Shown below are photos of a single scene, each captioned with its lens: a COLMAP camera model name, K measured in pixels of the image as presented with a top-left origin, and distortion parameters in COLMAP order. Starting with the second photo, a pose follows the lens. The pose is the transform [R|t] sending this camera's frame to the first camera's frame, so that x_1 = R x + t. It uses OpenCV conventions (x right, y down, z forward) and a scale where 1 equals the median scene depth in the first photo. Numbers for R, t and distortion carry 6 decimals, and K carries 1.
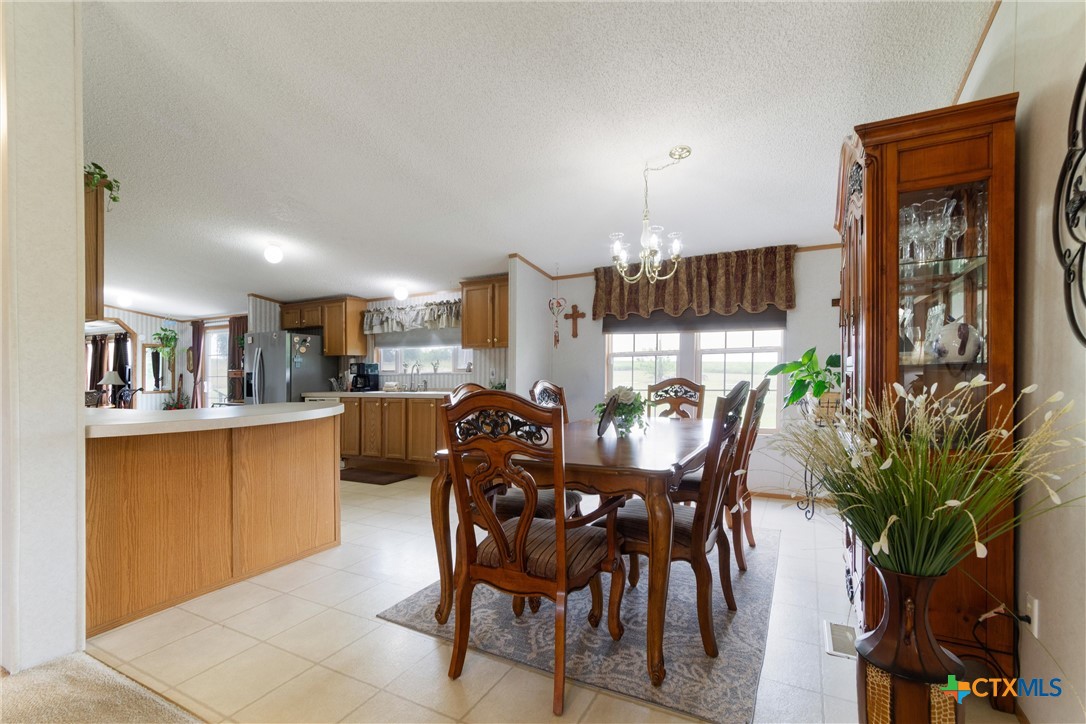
lens RADIAL K [[494.5, 0, 536.4], [0, 494.5, 370.7], [0, 0, 1]] dist [-0.001026, 0.001152]
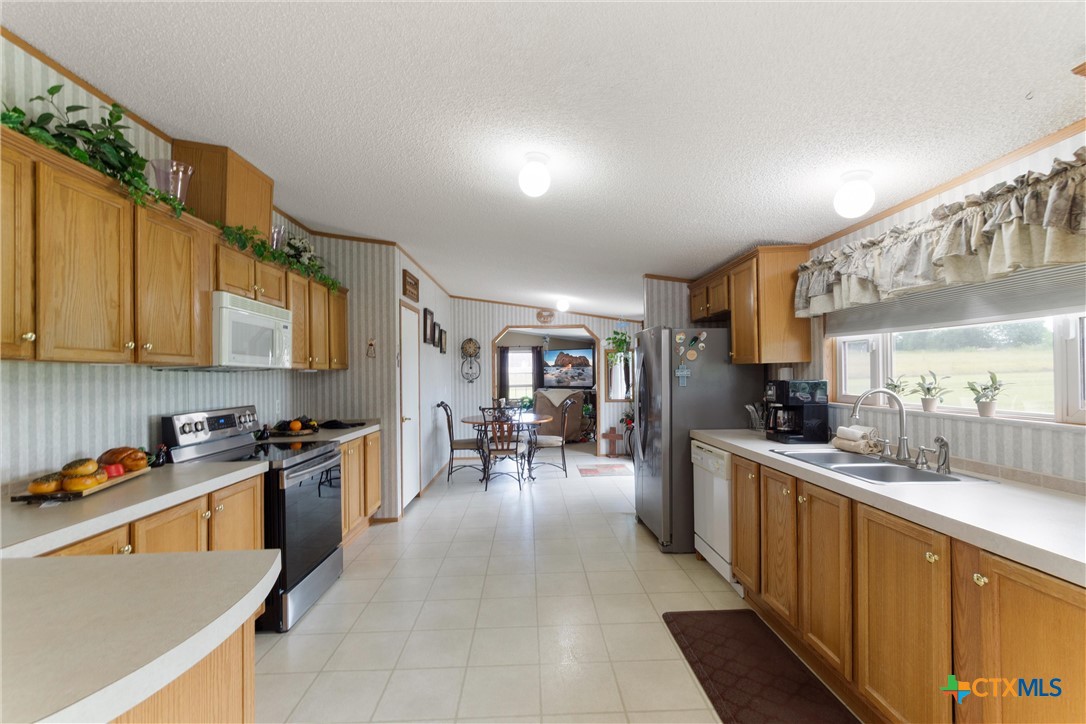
lens RADIAL K [[494.5, 0, 532.7], [0, 494.5, 365.3], [0, 0, 1]] dist [-0.001026, 0.001152]
pose [[0.509258, -0.013929, -0.860501, -0.070793], [0.020805, 0.999776, -0.003871, -0.032296], [0.860363, -0.015931, 0.509433, 0.545983]]
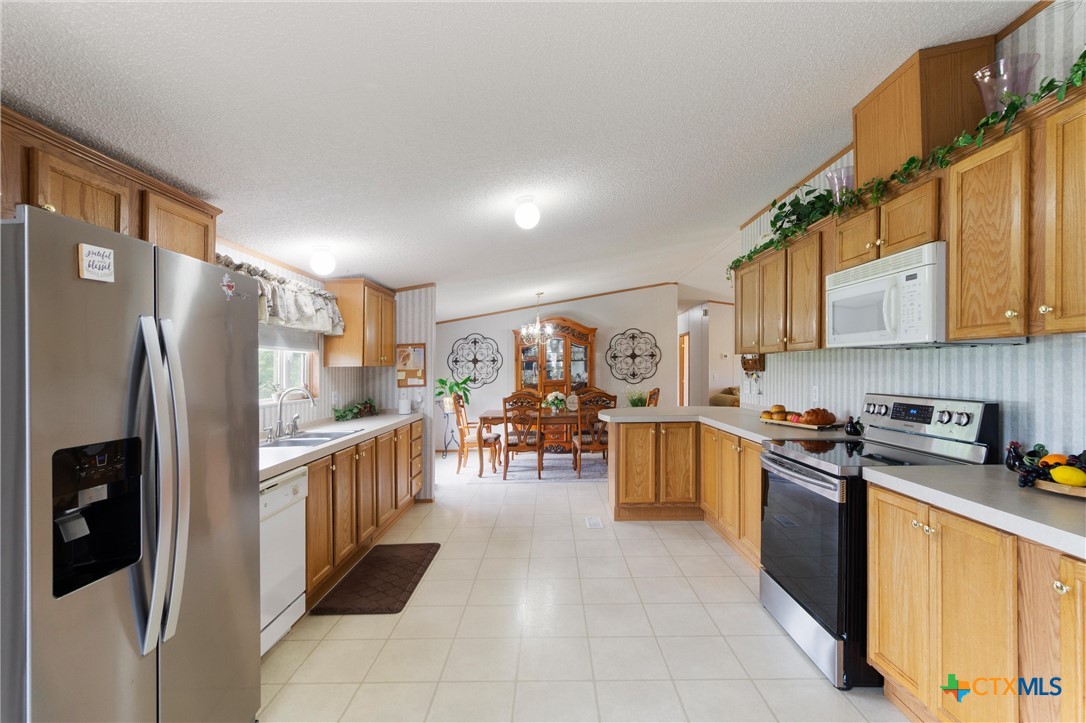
lens RADIAL K [[494.5, 0, 543.9], [0, 494.5, 372.0], [0, 0, 1]] dist [-0.001026, 0.001152]
pose [[-0.443813, 0.011609, 0.896044, -1.971351], [0.002499, 0.999928, -0.011718, 0.015599], [-0.896116, -0.002962, -0.443811, 1.530752]]
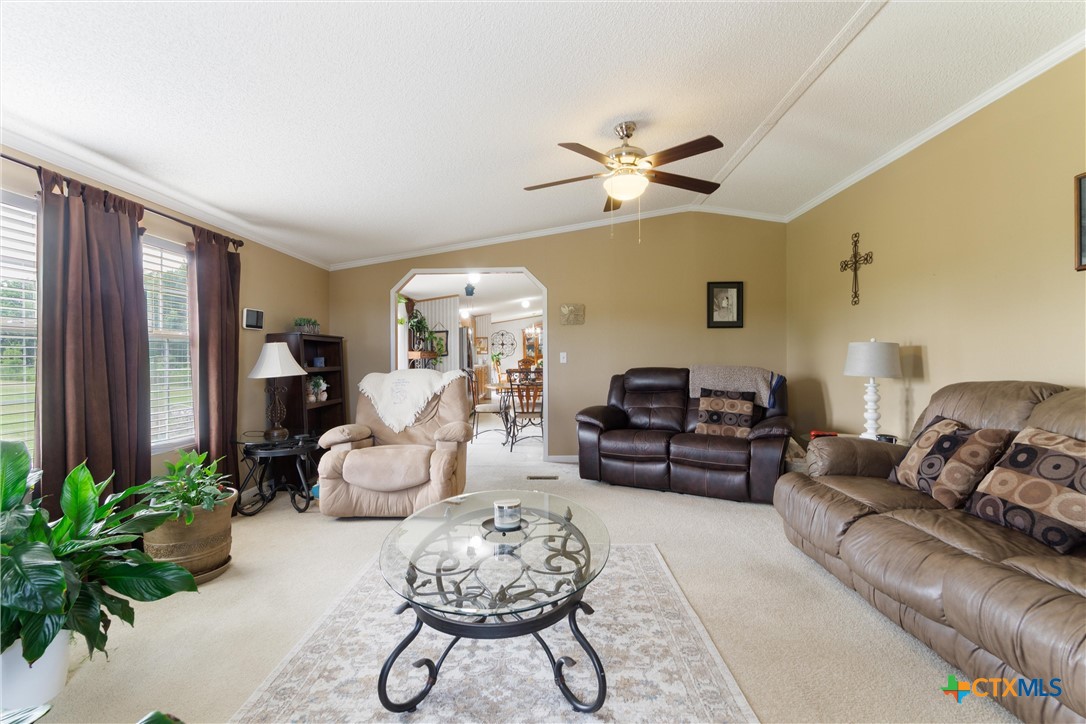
lens RADIAL K [[494.5, 0, 544.1], [0, 494.5, 361.4], [0, 0, 1]] dist [-0.001026, 0.001152]
pose [[-0.434749, 0.006673, 0.900527, -2.124481], [0.000830, 0.999975, -0.007009, 0.023609], [-0.900551, -0.002300, -0.434744, 1.597778]]
